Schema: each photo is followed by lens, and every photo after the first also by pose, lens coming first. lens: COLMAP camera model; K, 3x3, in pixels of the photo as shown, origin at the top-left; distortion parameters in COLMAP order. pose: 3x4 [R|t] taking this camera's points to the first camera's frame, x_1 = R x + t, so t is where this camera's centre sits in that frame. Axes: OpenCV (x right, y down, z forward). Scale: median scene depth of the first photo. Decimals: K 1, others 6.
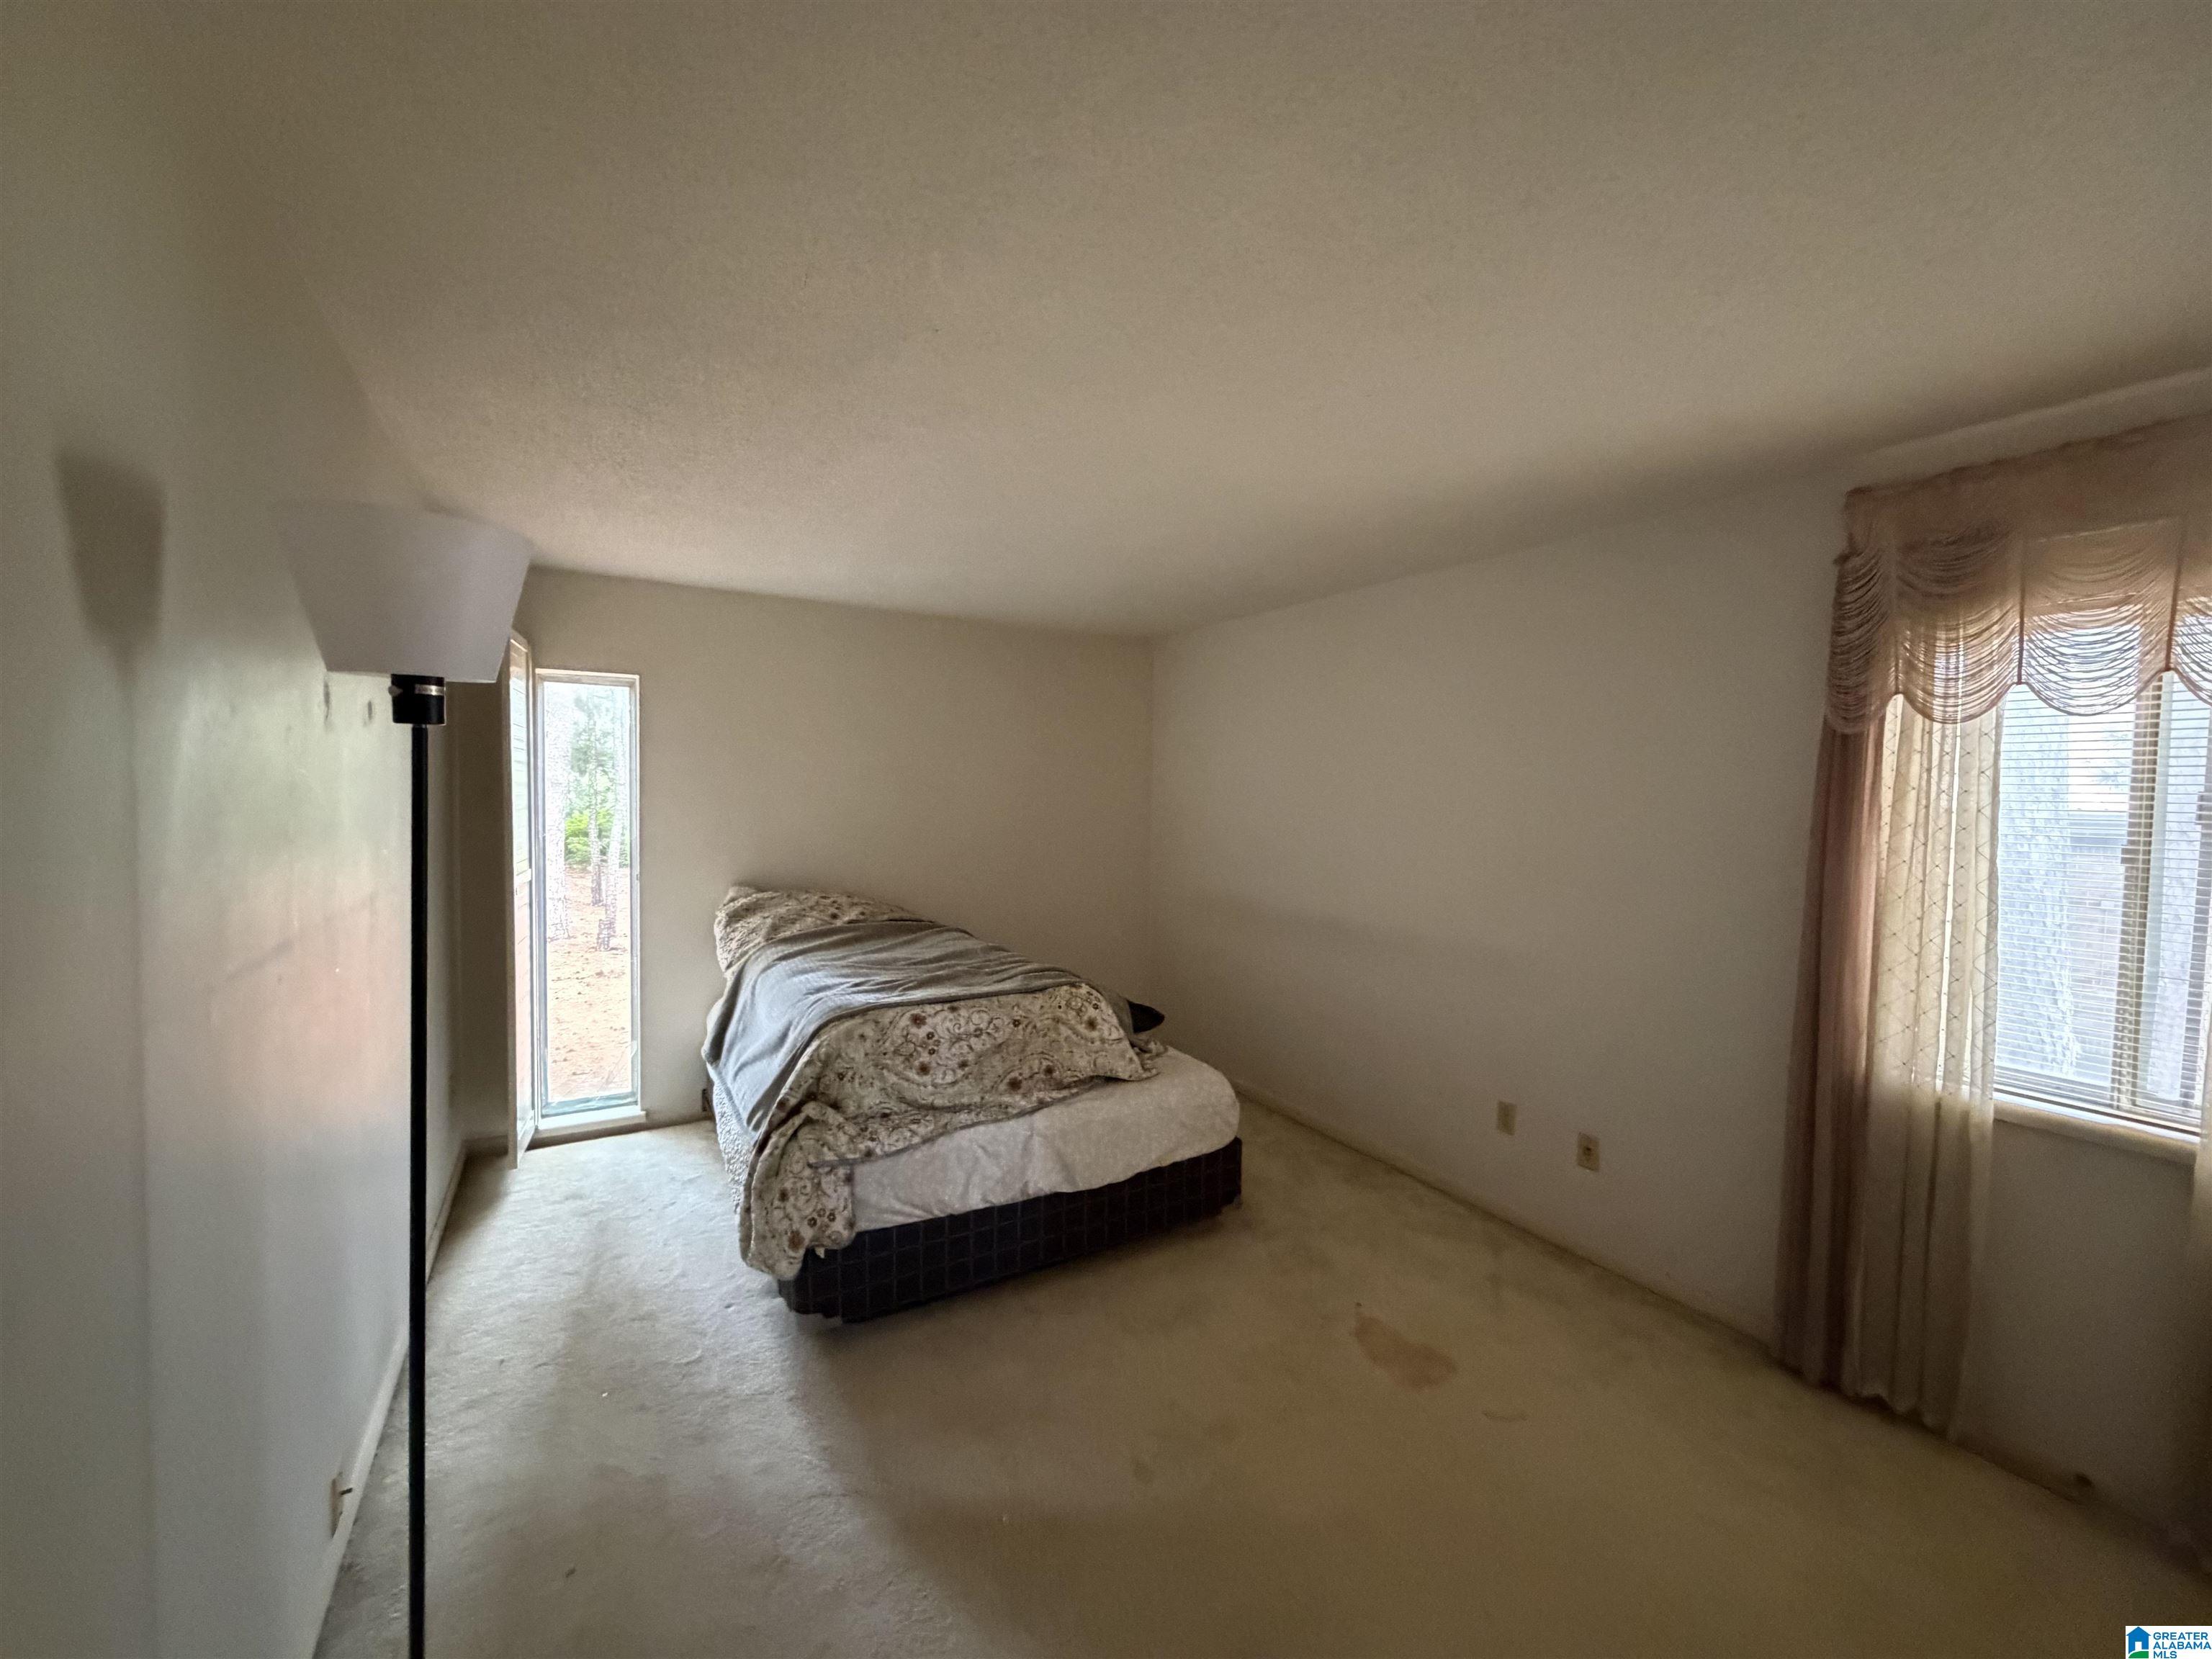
lens RADIAL K [[878.3, 0, 1100.6], [0, 878.3, 825.5], [0, 0, 1]] dist [-0.002935, 0.000165]
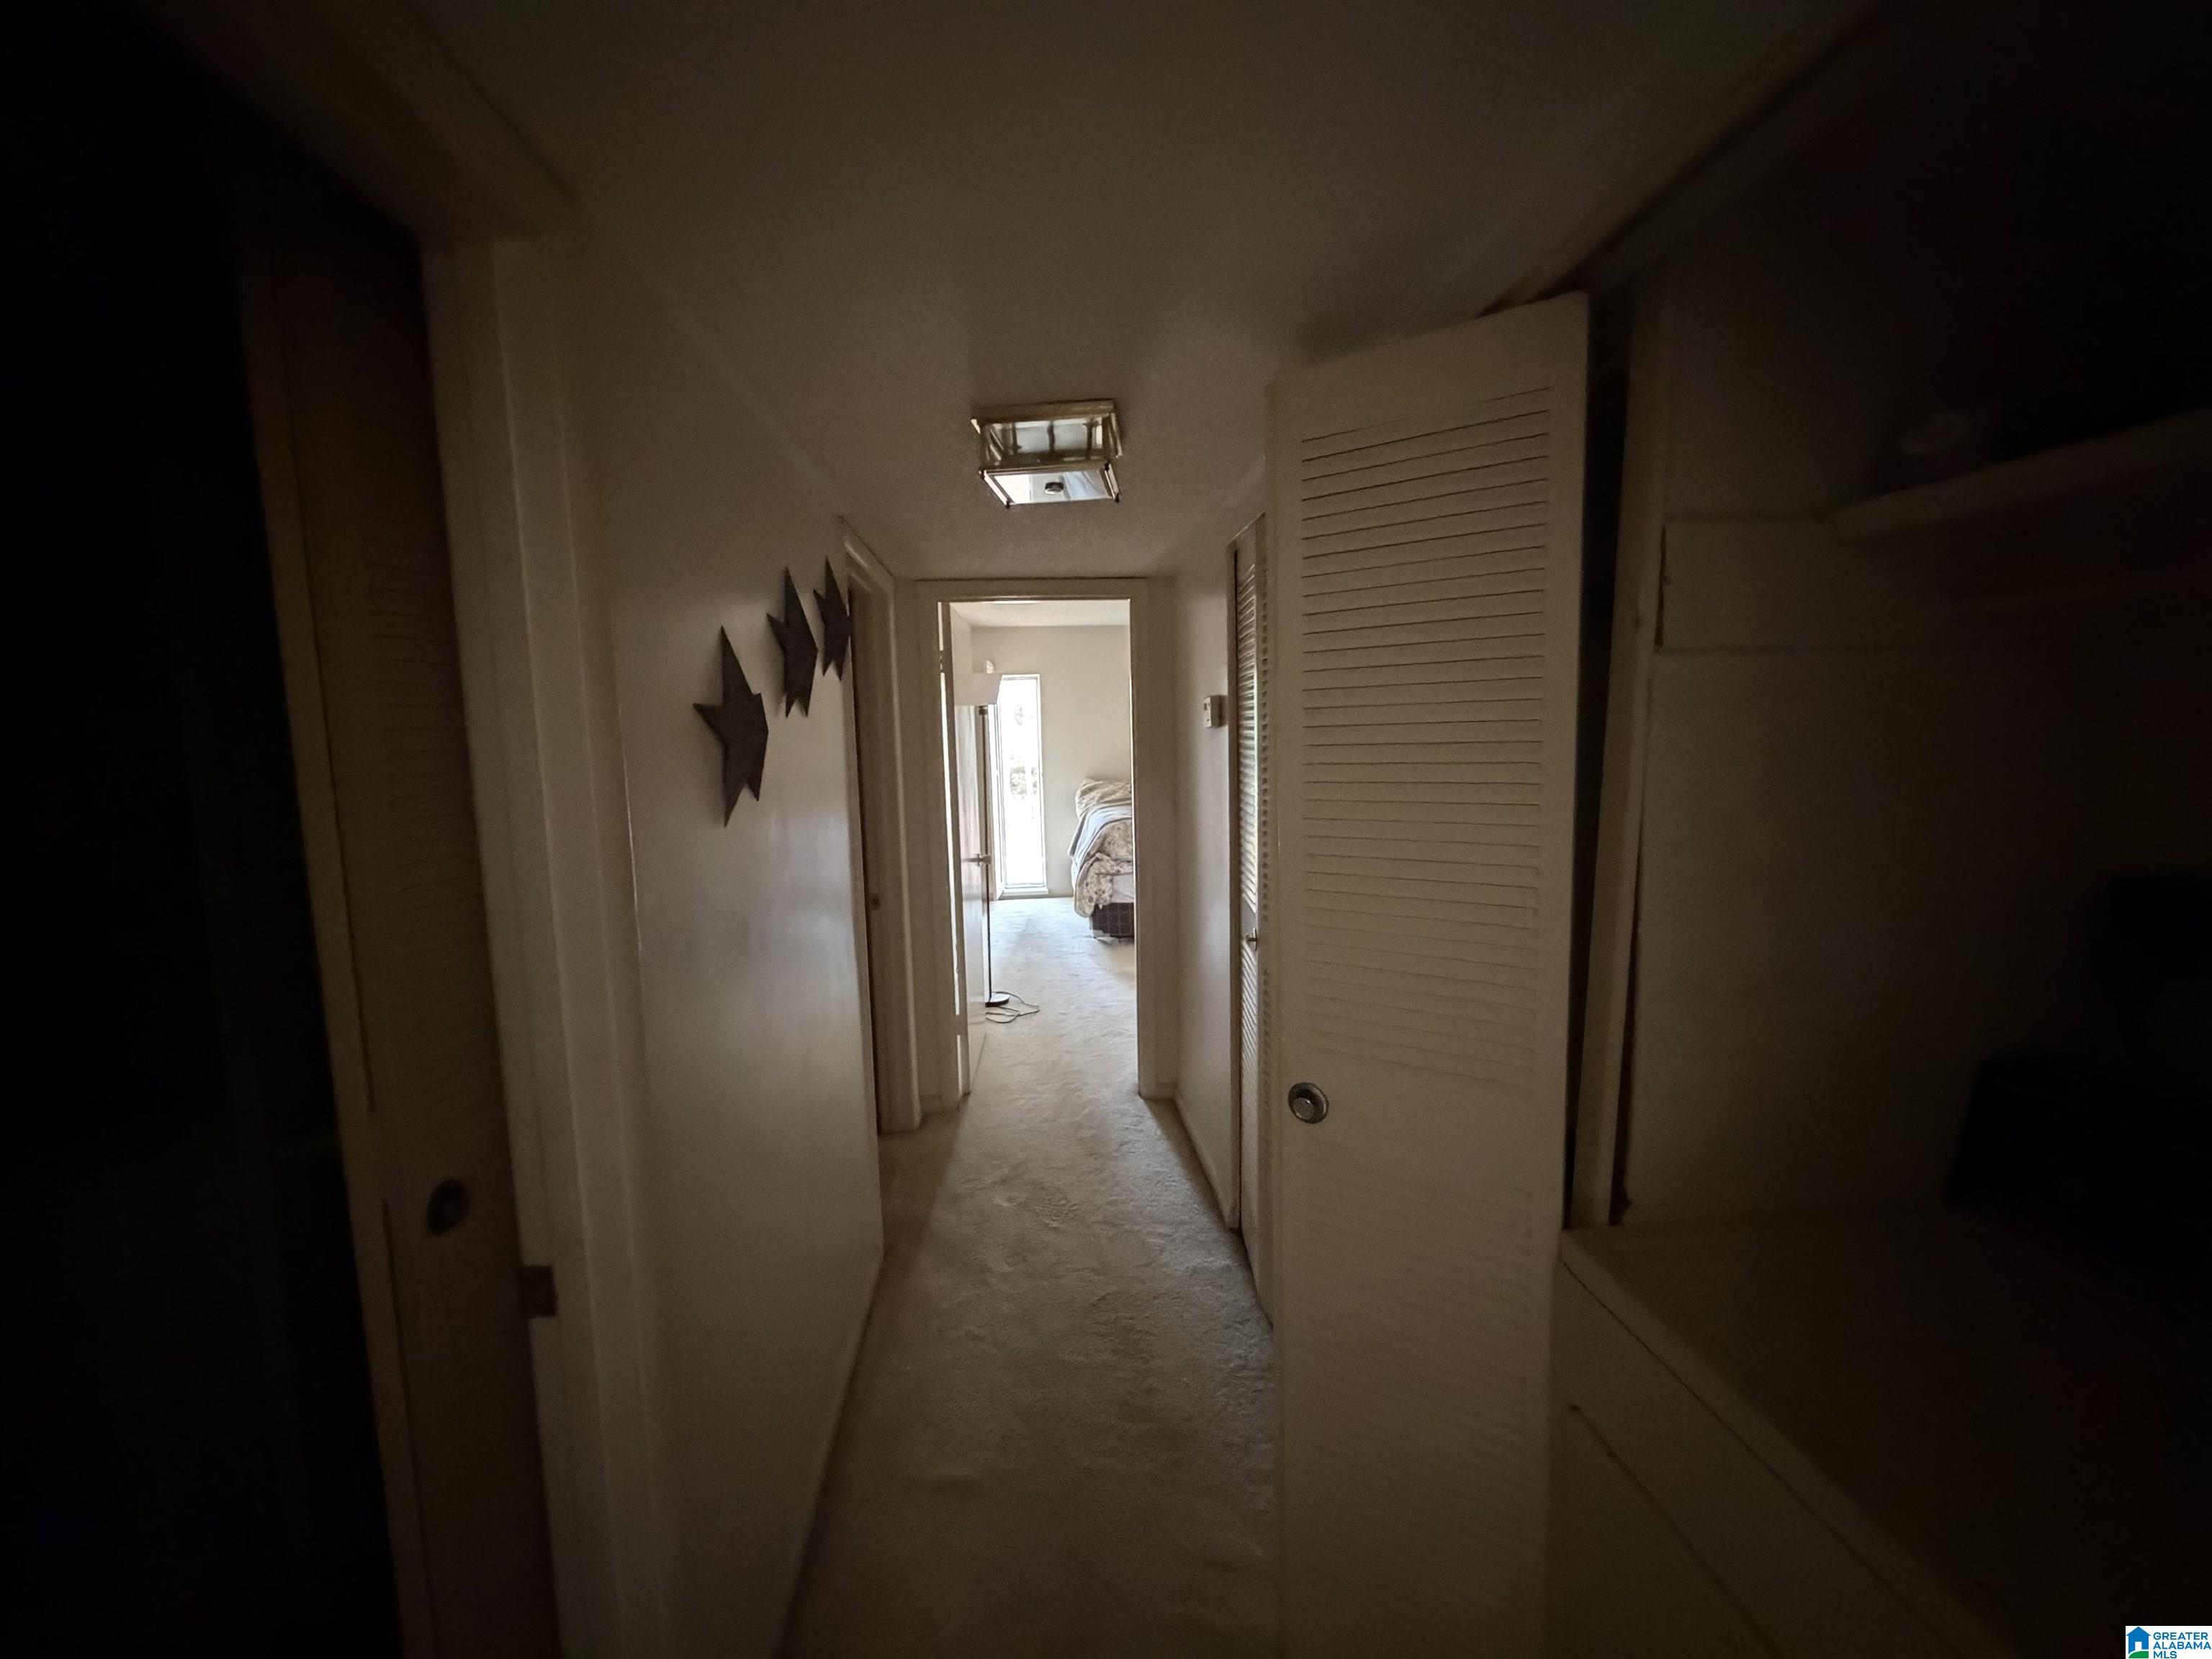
lens RADIAL K [[878.3, 0, 1100.6], [0, 878.3, 825.5], [0, 0, 1]] dist [-0.002935, 0.000165]
pose [[0.902736, 0.010439, -0.430067, 0.557250], [0.020702, 0.997493, 0.067667, 0.050697], [0.429696, -0.069989, 0.900257, -0.925542]]
